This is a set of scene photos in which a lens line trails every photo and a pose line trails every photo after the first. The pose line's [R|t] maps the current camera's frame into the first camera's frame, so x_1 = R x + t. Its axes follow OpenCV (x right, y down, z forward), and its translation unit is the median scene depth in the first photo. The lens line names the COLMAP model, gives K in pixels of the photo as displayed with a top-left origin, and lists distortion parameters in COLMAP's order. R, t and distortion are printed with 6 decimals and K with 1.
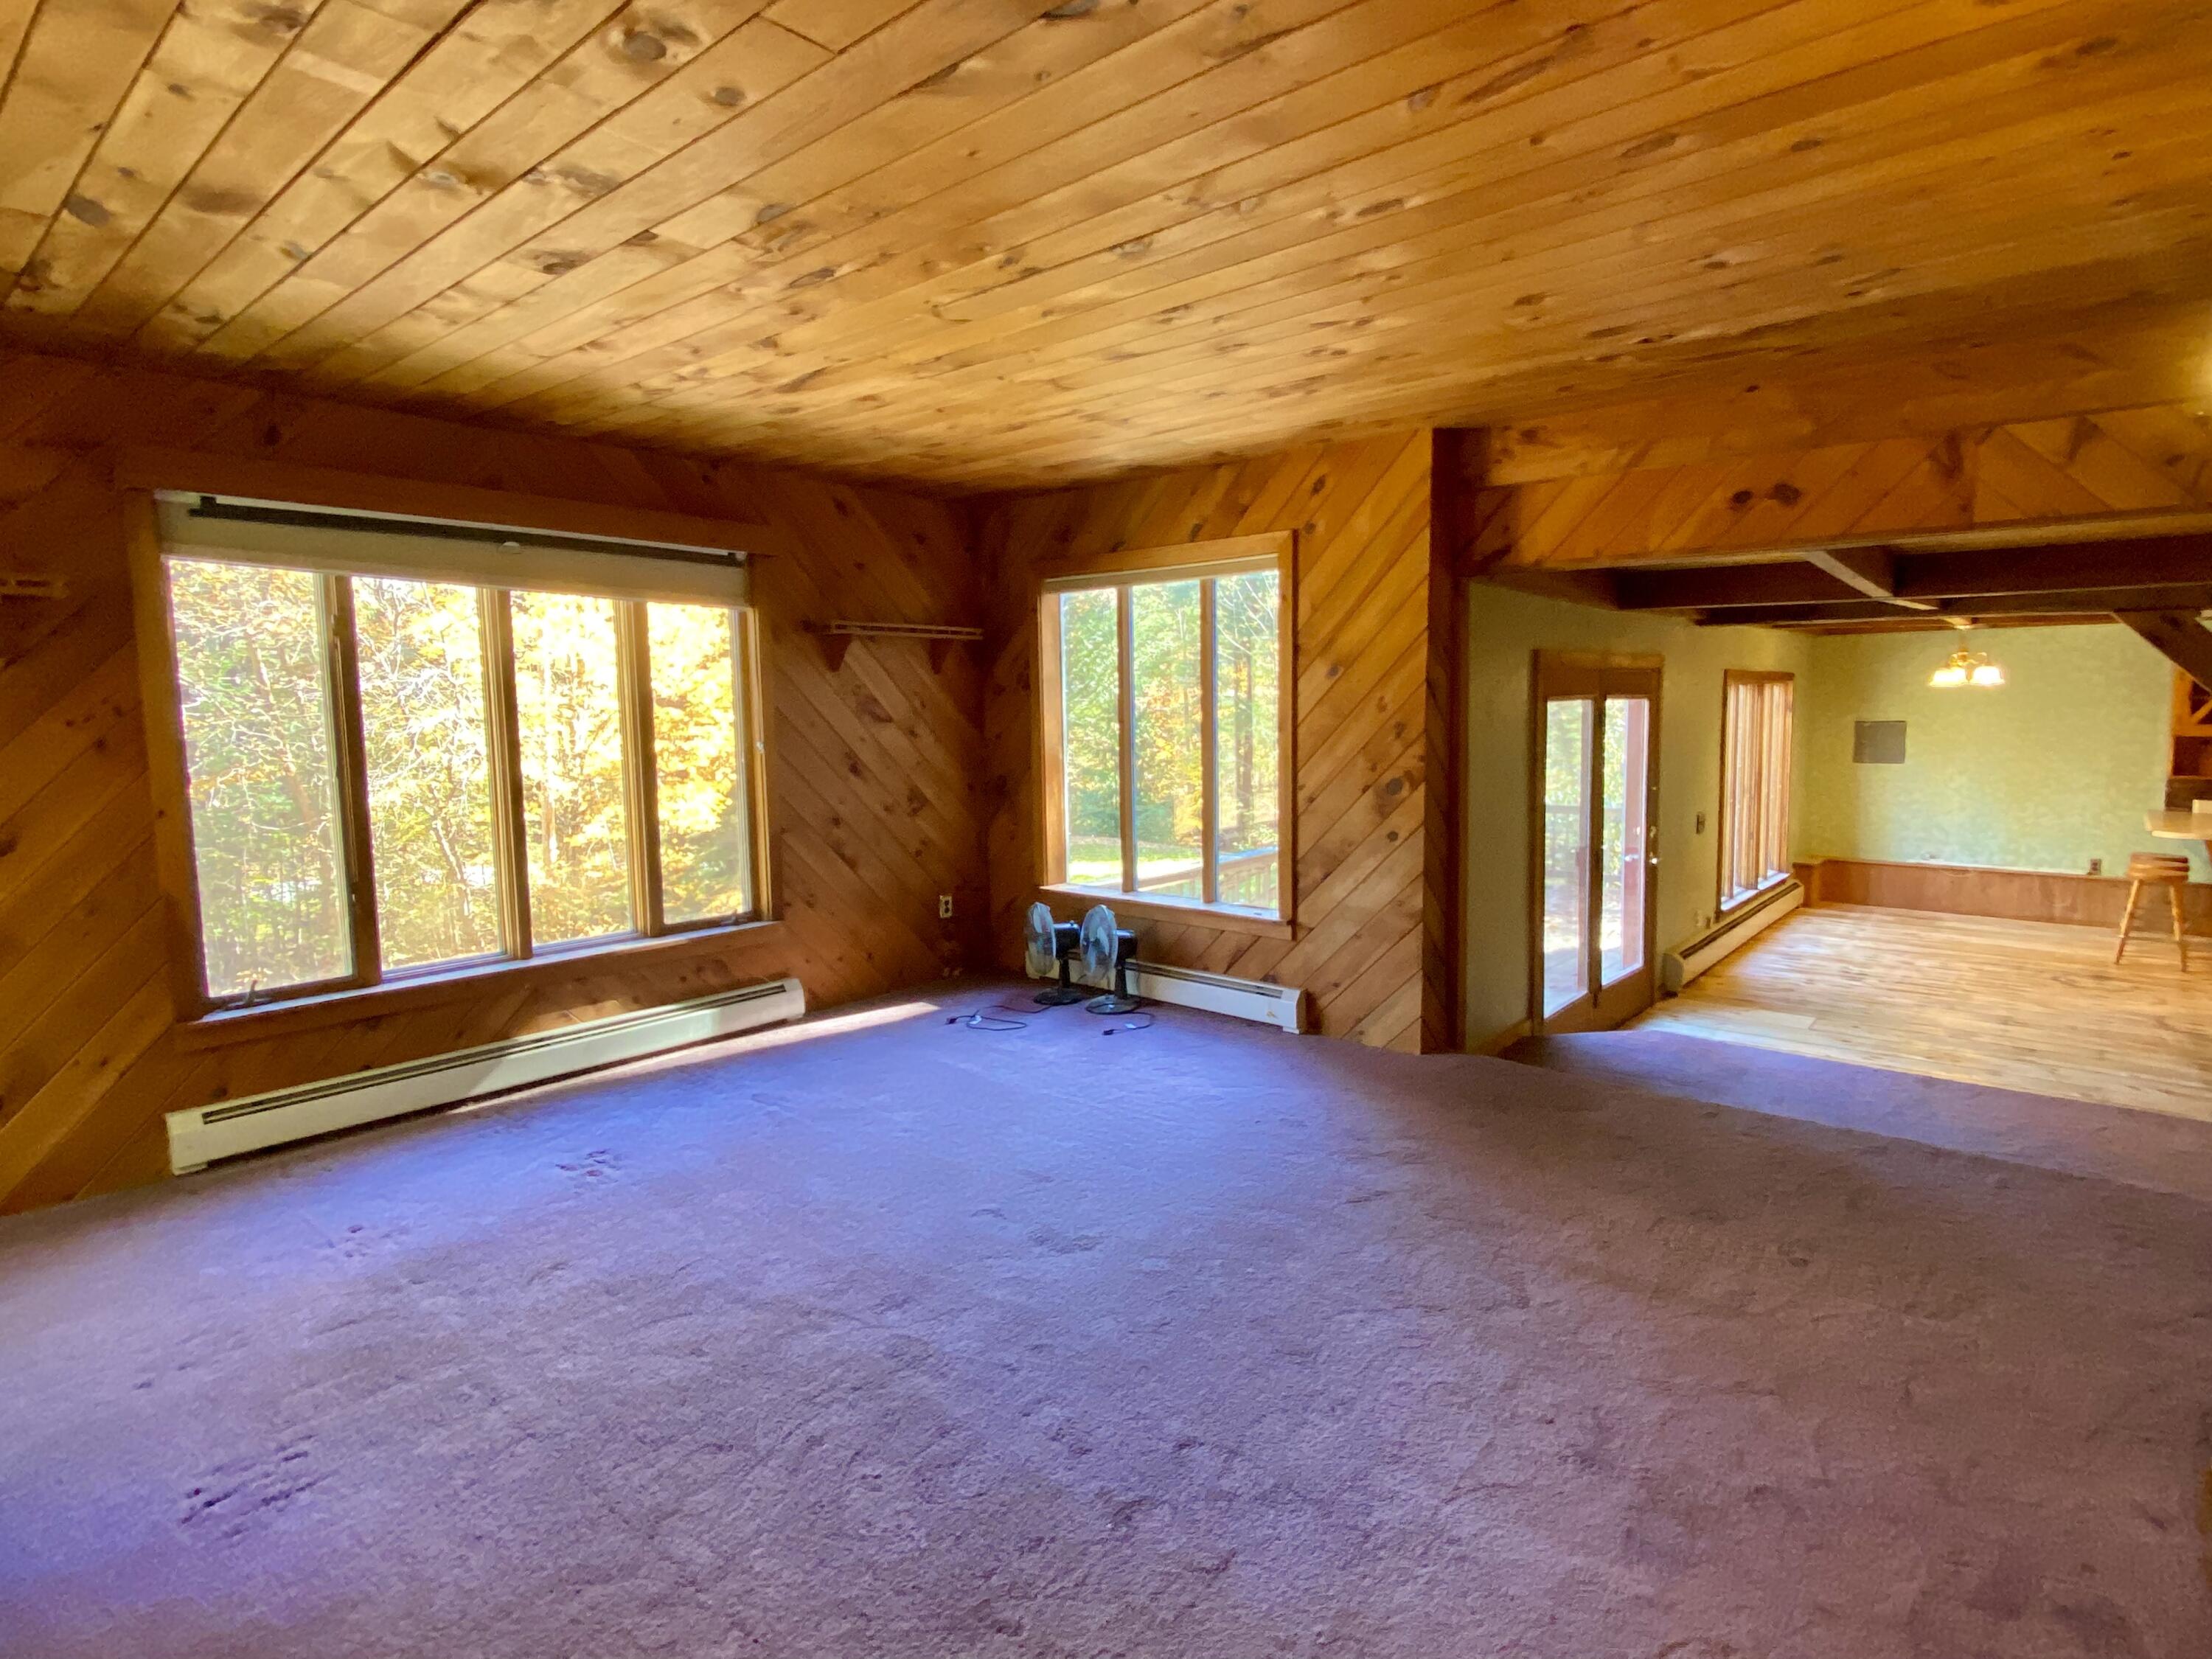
lens RADIAL K [[1154.4, 0, 1121.4], [0, 1154.4, 823.0], [0, 0, 1]] dist [0.024415, -0.030645]
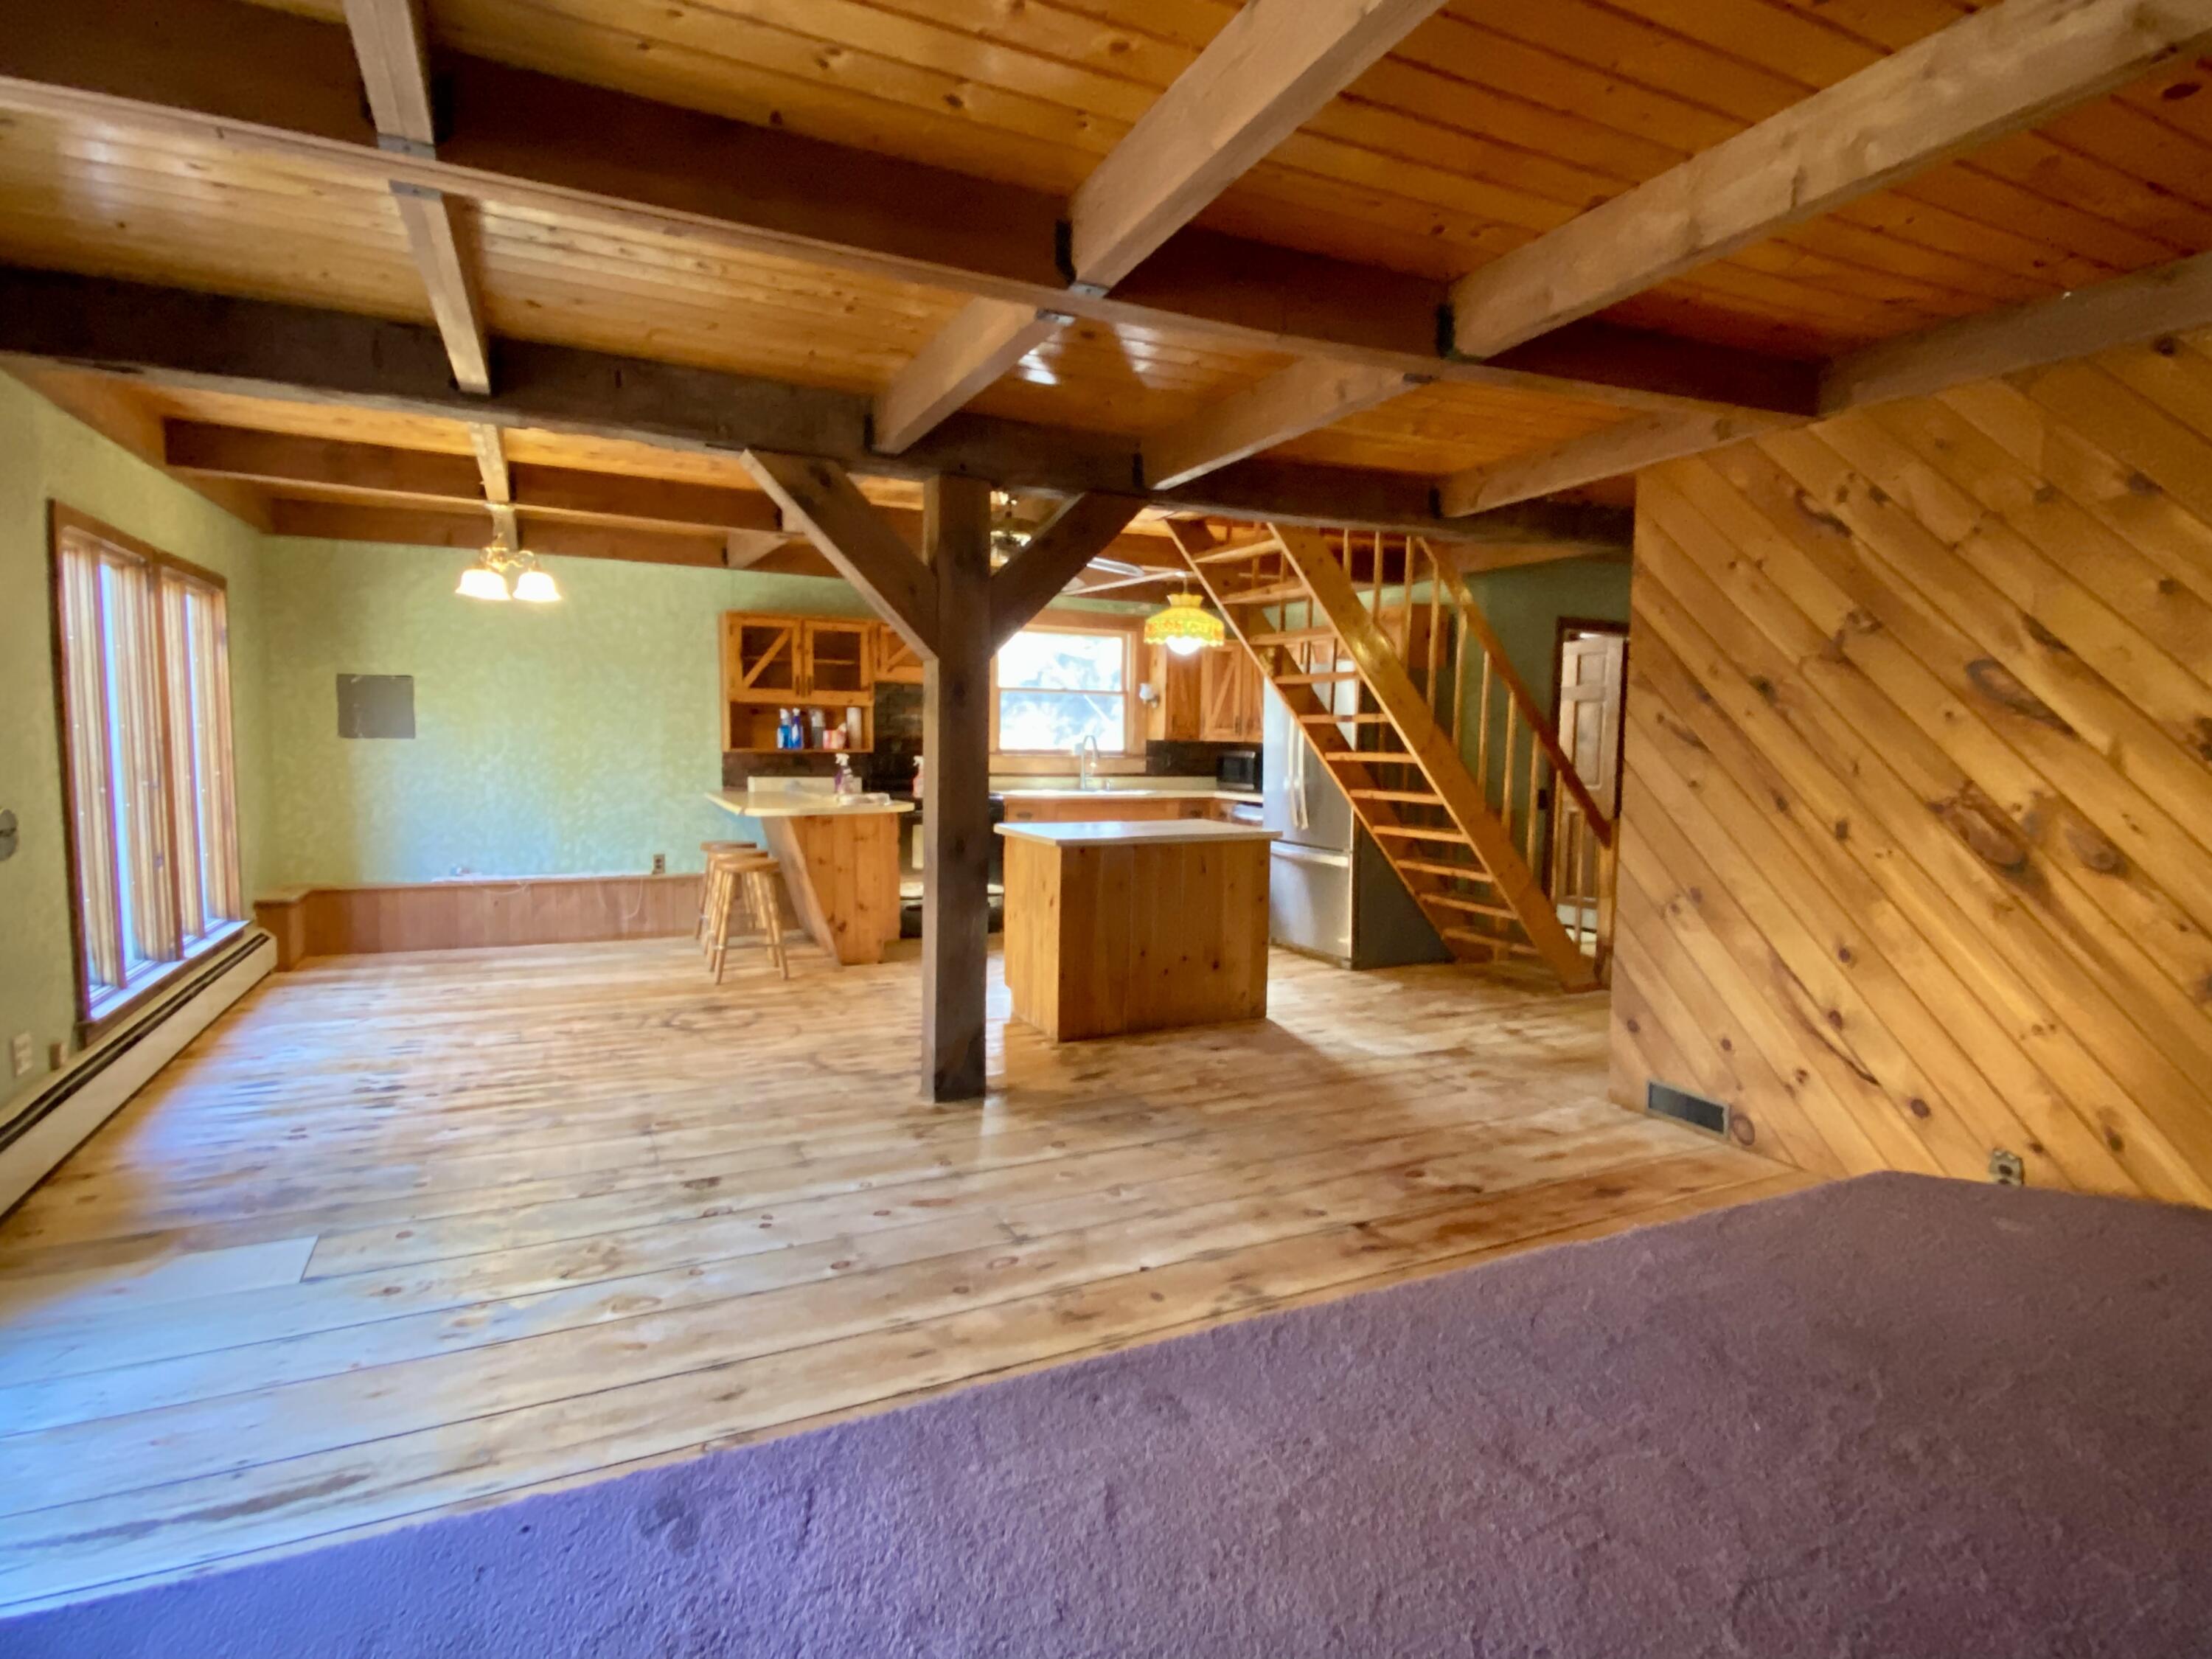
lens RADIAL K [[1154.4, 0, 1121.4], [0, 1154.4, 823.0], [0, 0, 1]] dist [0.024415, -0.030645]
pose [[0.400452, -0.052981, 0.914785, 0.235234], [0.073896, 0.996943, 0.025391, 0.012941], [-0.913333, 0.057431, 0.403142, 0.382967]]
